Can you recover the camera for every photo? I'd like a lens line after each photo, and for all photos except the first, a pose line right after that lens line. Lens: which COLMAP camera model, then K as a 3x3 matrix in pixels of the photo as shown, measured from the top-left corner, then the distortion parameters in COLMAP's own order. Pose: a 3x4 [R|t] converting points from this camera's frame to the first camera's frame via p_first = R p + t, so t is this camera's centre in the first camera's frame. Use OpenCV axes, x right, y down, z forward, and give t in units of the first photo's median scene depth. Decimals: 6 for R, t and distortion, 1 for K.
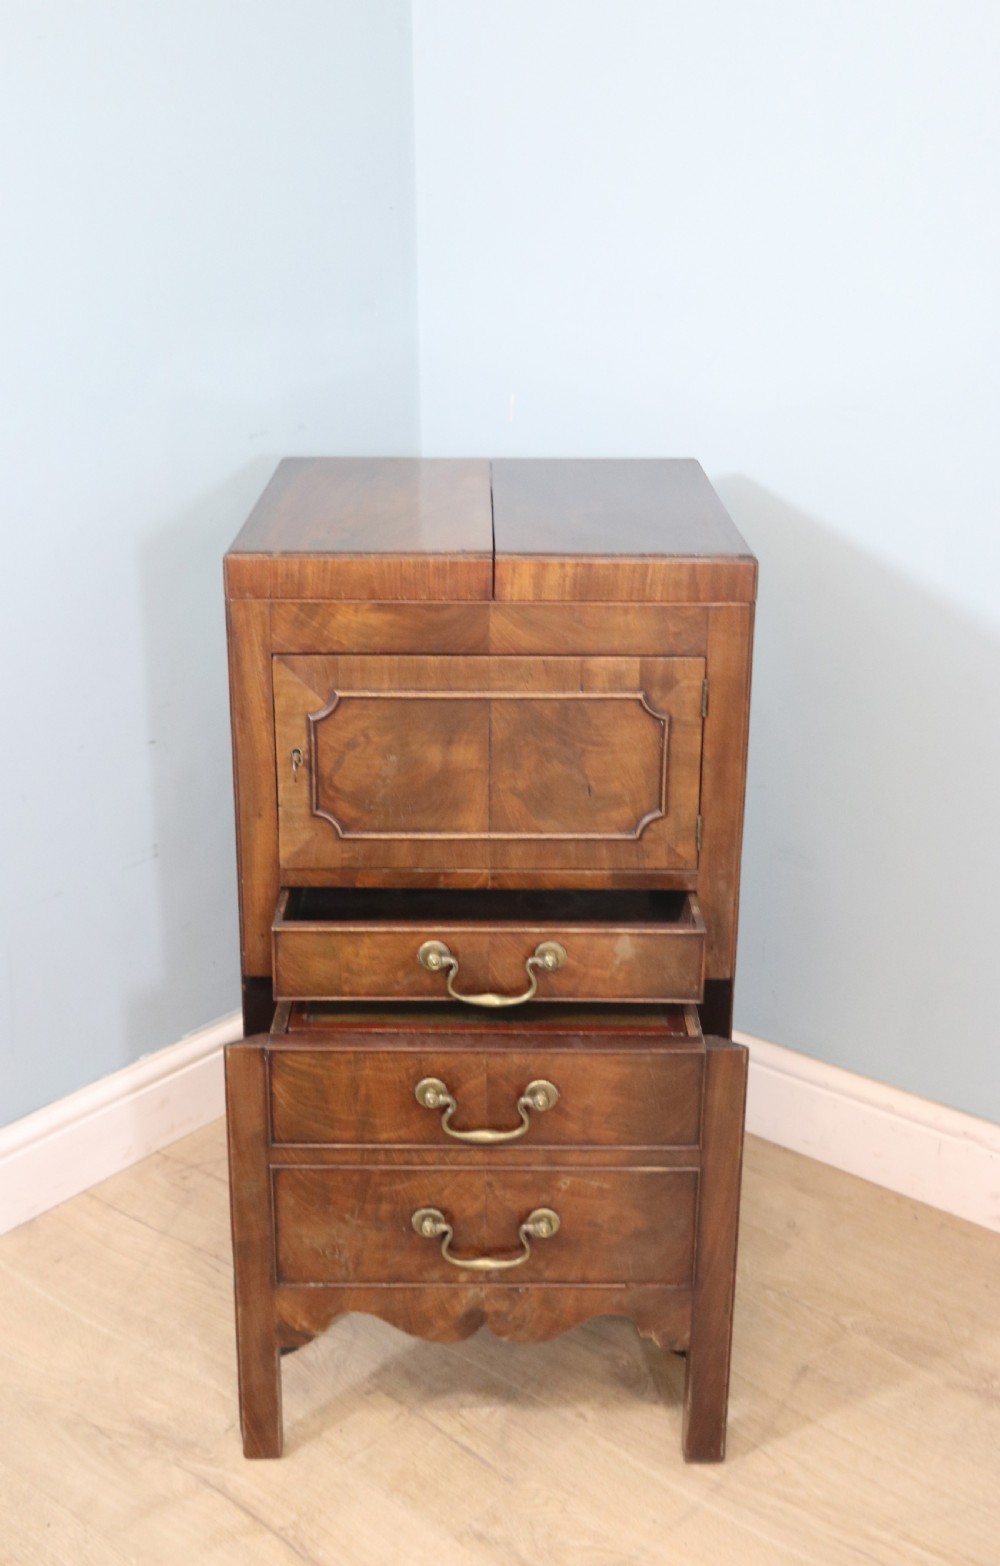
lens RADIAL K [[1819.5, 0, 486.5], [0, 1819.5, 755.5], [0, 0, 1]] dist [-0.016576, 0.179110]
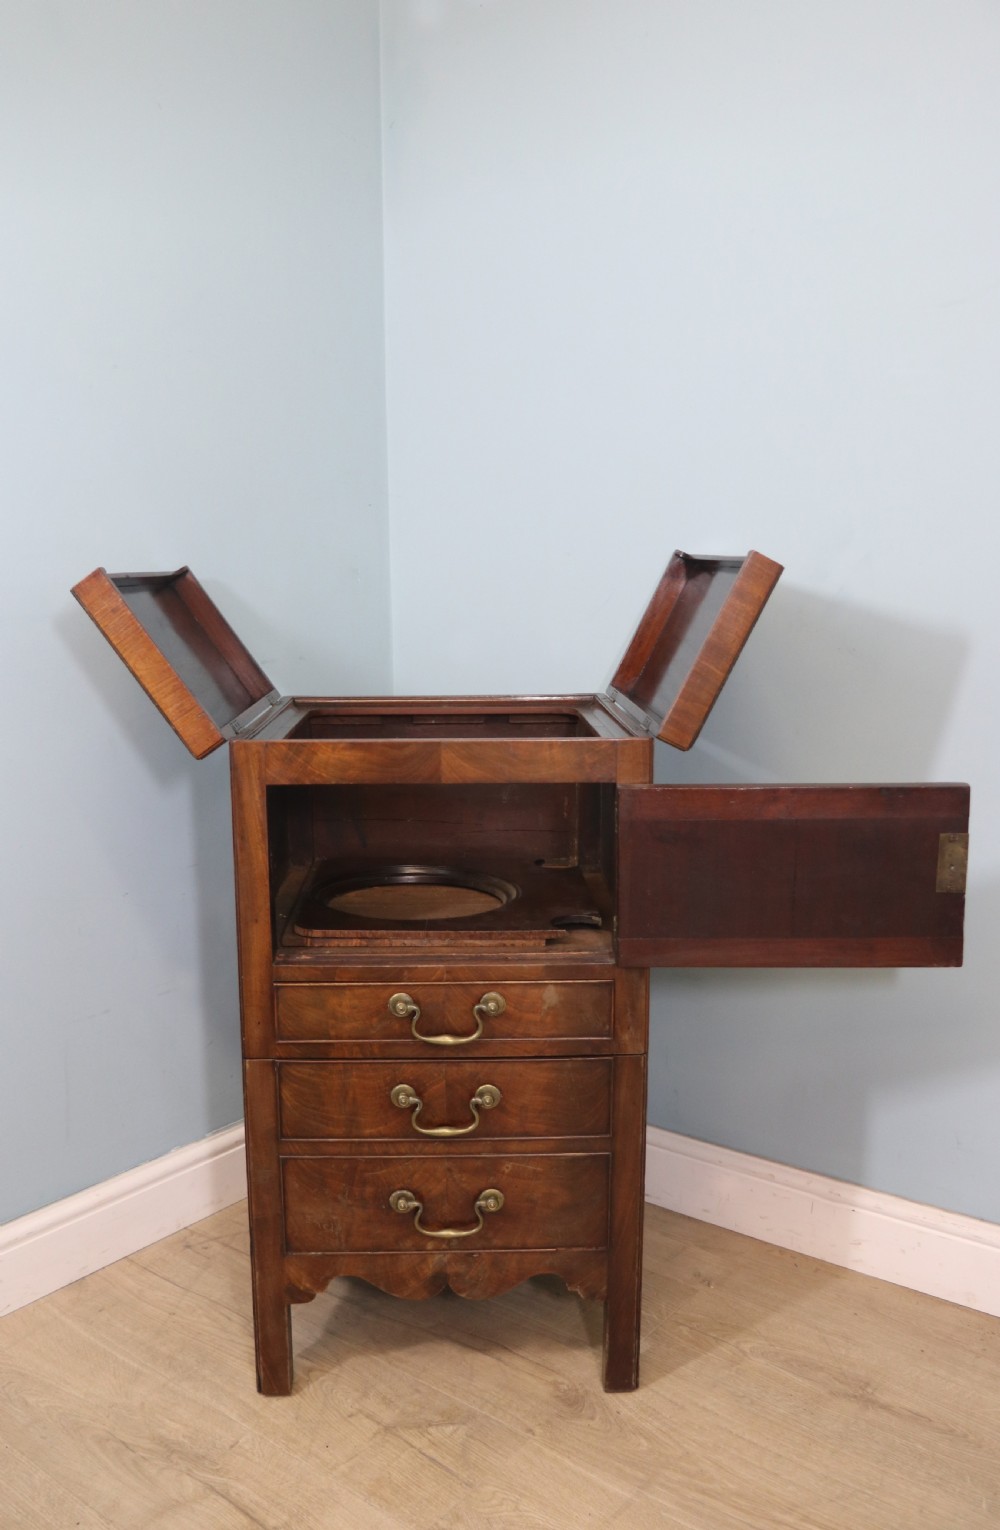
lens RADIAL K [[1269.8, 0, 468.9], [0, 1269.8, 742.0], [0, 0, 1]] dist [-0.167961, 0.115469]
pose [[0.999804, -0.014651, 0.013316, 0.008913], [0.017023, 0.979570, -0.200382, 0.087370], [-0.010108, 0.200569, 0.979627, 0.143776]]
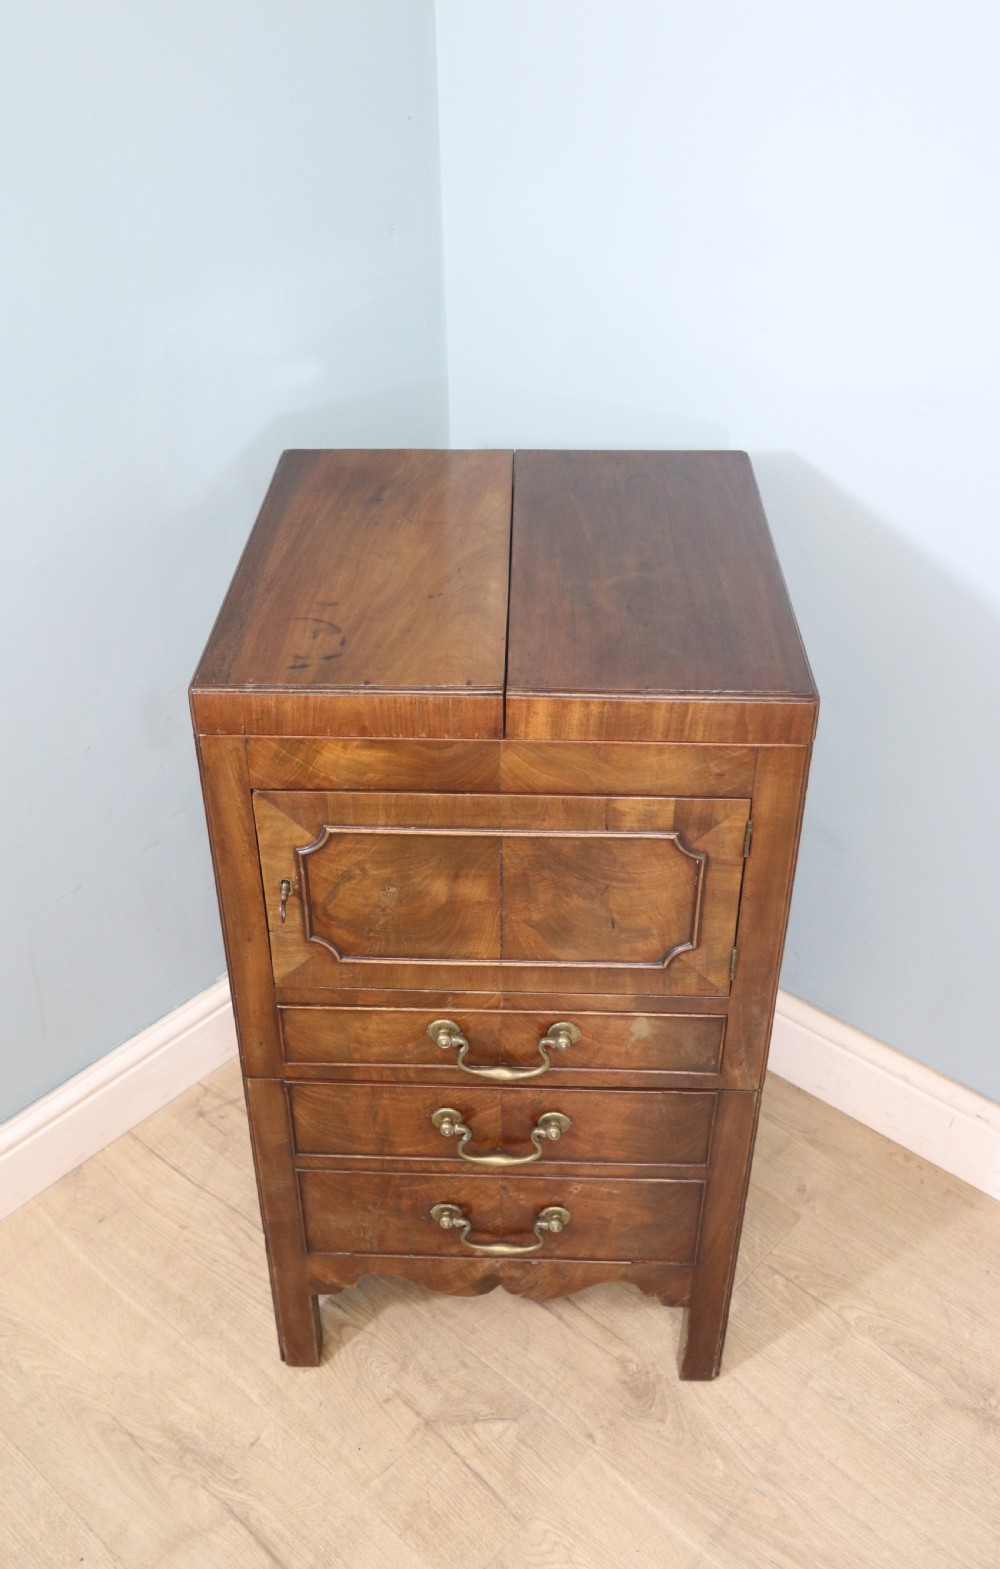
lens RADIAL K [[1485.8, 0, 469.7], [0, 1485.8, 773.6], [0, 0, 1]] dist [-0.099552, 0.169060]
pose [[0.998799, 0.012477, -0.047384, 0.019818], [0.000260, 0.965677, 0.259746, -0.240255], [0.048998, -0.259446, 0.964514, 0.311130]]
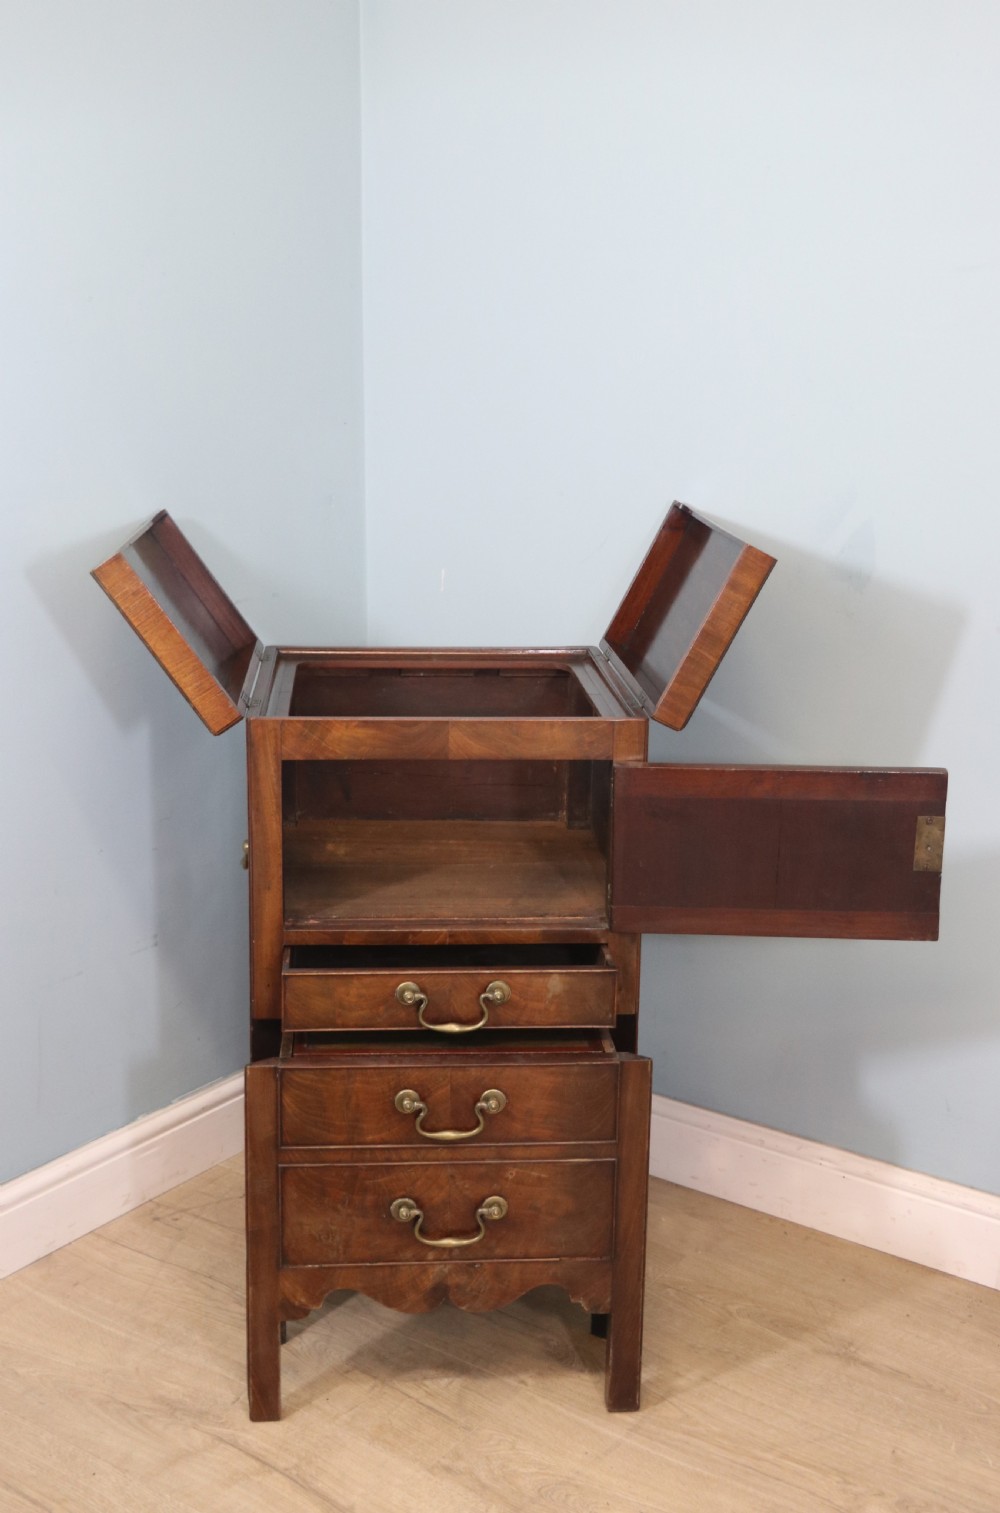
lens RADIAL K [[1775.2, 0, 487.8], [0, 1775.2, 725.7], [0, 0, 1]] dist [0.002375, 0.175687]
pose [[0.997277, -0.006139, 0.073487, -0.062059], [0.014639, 0.993177, -0.115698, 0.066417], [-0.072275, 0.116459, 0.990562, -0.263173]]
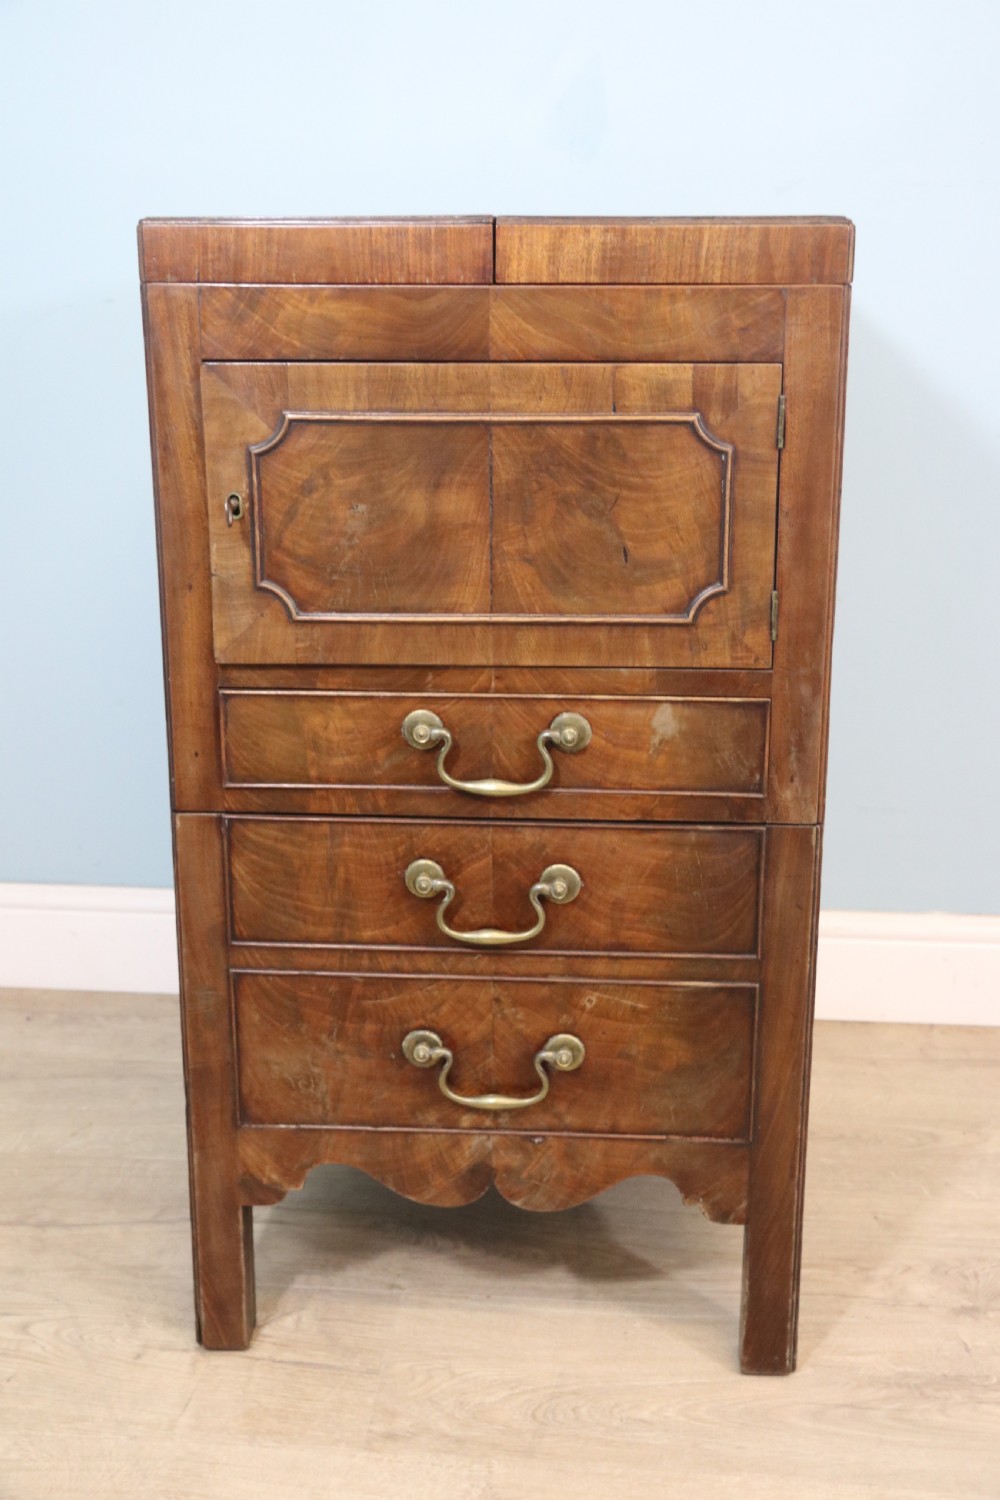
lens RADIAL K [[1751.6, 0, 499.8], [0, 1751.6, 752.3], [0, 0, 1]] dist [0.001157, 0.039371]
pose [[0.997178, 0.013248, -0.073898, 0.059170], [-0.017775, 0.997983, -0.060935, 0.143997], [0.072942, 0.062077, 0.995402, 0.286962]]
